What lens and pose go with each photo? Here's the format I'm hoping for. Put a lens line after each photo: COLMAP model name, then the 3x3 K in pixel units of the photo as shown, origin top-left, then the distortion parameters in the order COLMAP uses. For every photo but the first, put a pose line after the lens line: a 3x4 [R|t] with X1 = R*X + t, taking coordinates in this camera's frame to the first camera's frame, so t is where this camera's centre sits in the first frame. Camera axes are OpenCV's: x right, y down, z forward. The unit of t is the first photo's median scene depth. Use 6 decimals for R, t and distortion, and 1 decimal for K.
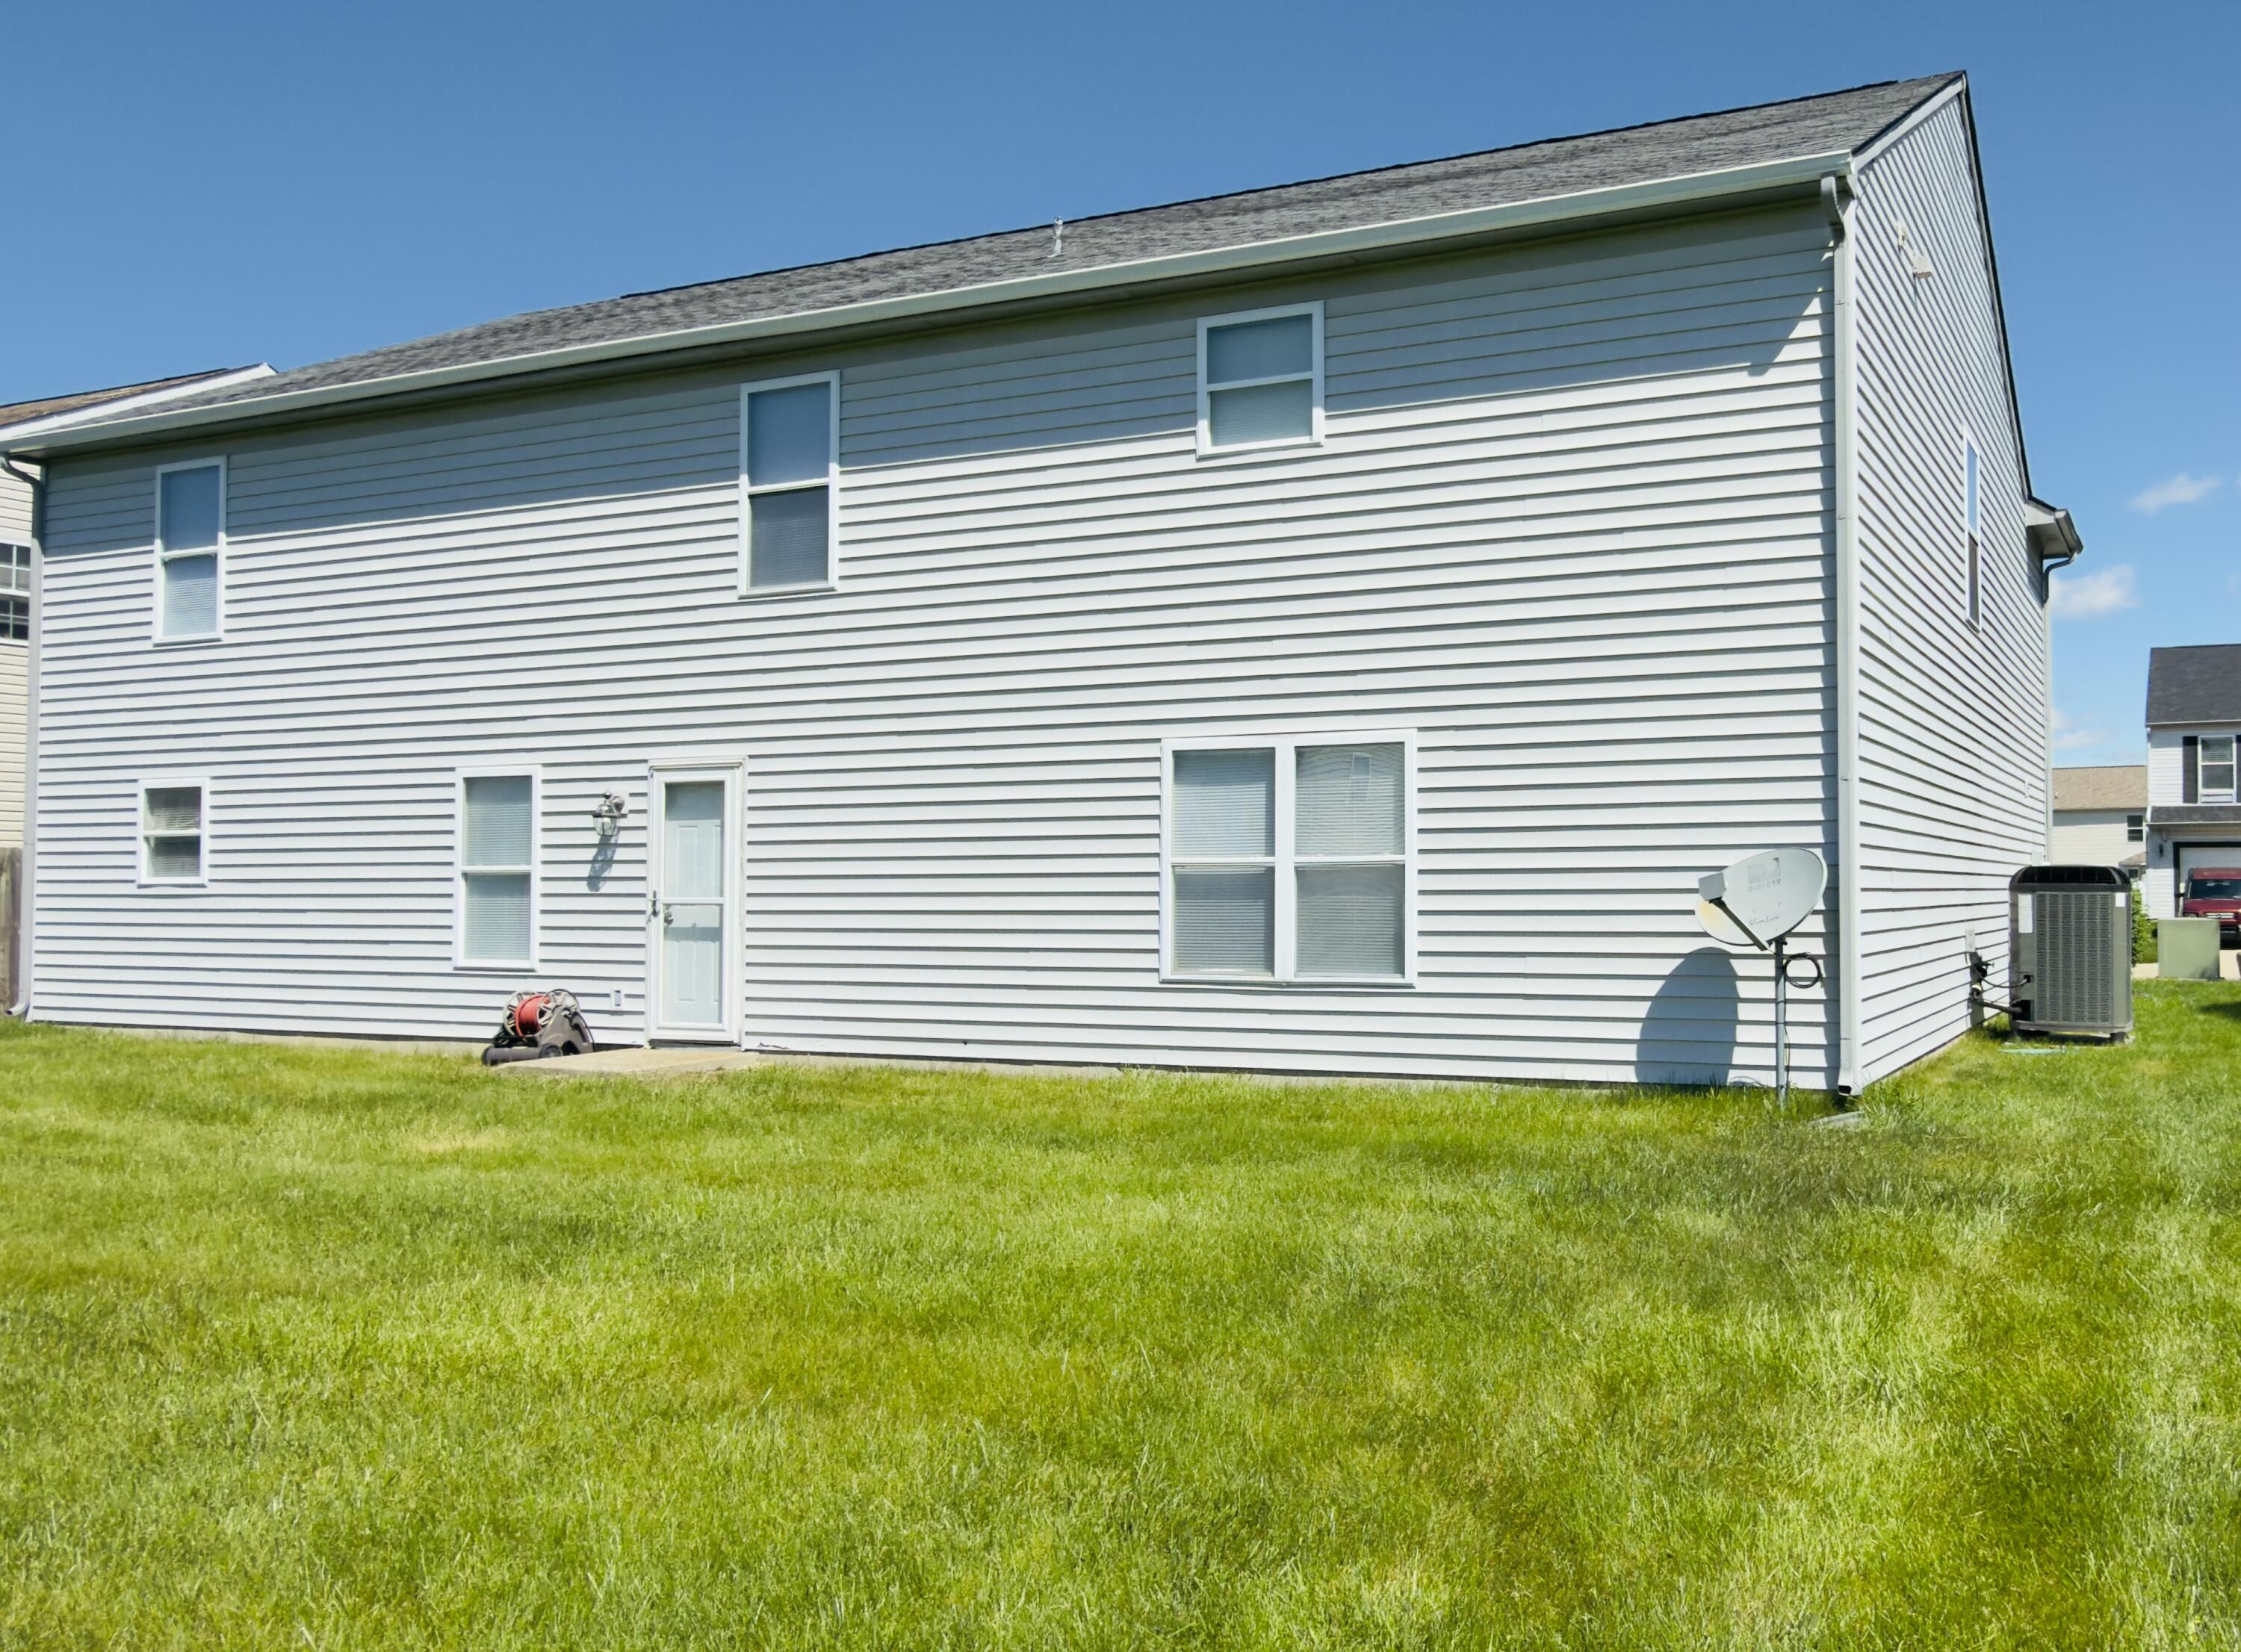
lens RADIAL K [[2102.5, 0, 1121.1], [0, 2102.5, 843.7], [0, 0, 1]] dist [-0.000301, 0.000000]
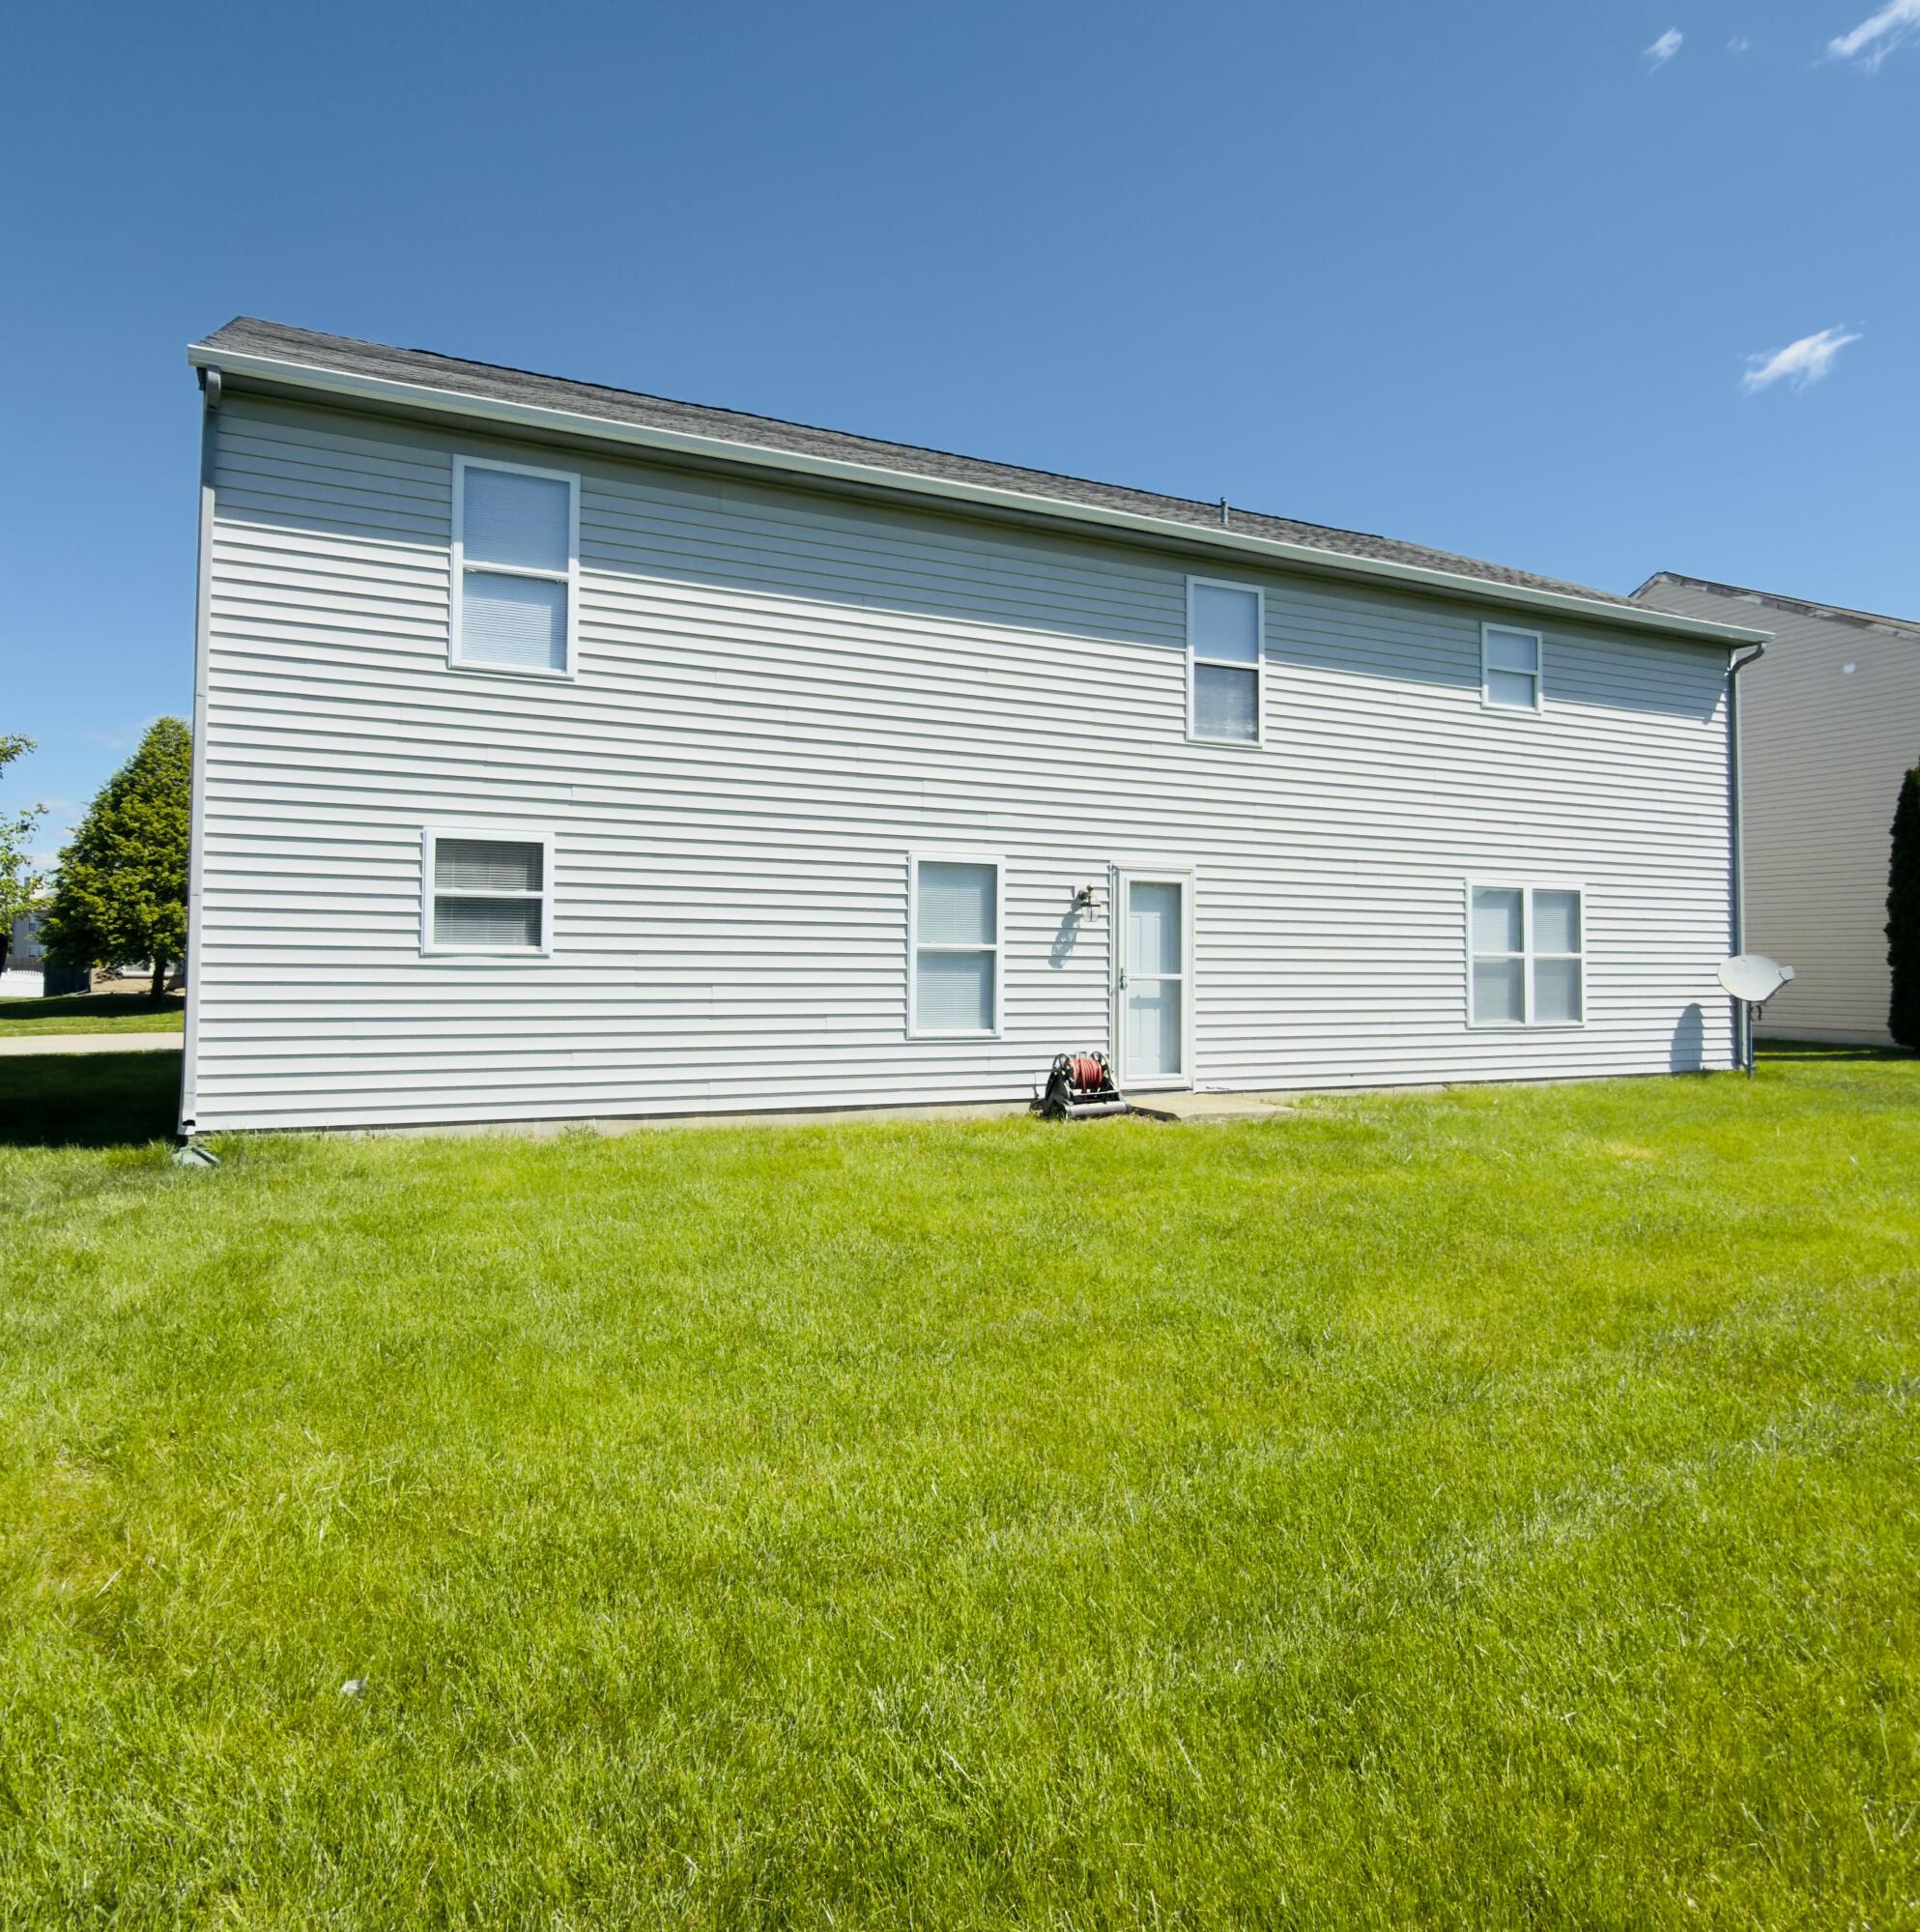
lens RADIAL K [[1670.9, 0, 960.4], [0, 1670.9, 953.4], [0, 0, 1]] dist [-0.010589, 0.001454]
pose [[0.524237, 0.015267, 0.851436, -1.112307], [-0.028202, 0.999602, -0.000560, 0.016847], [-0.851105, -0.023719, 0.524459, 0.577126]]
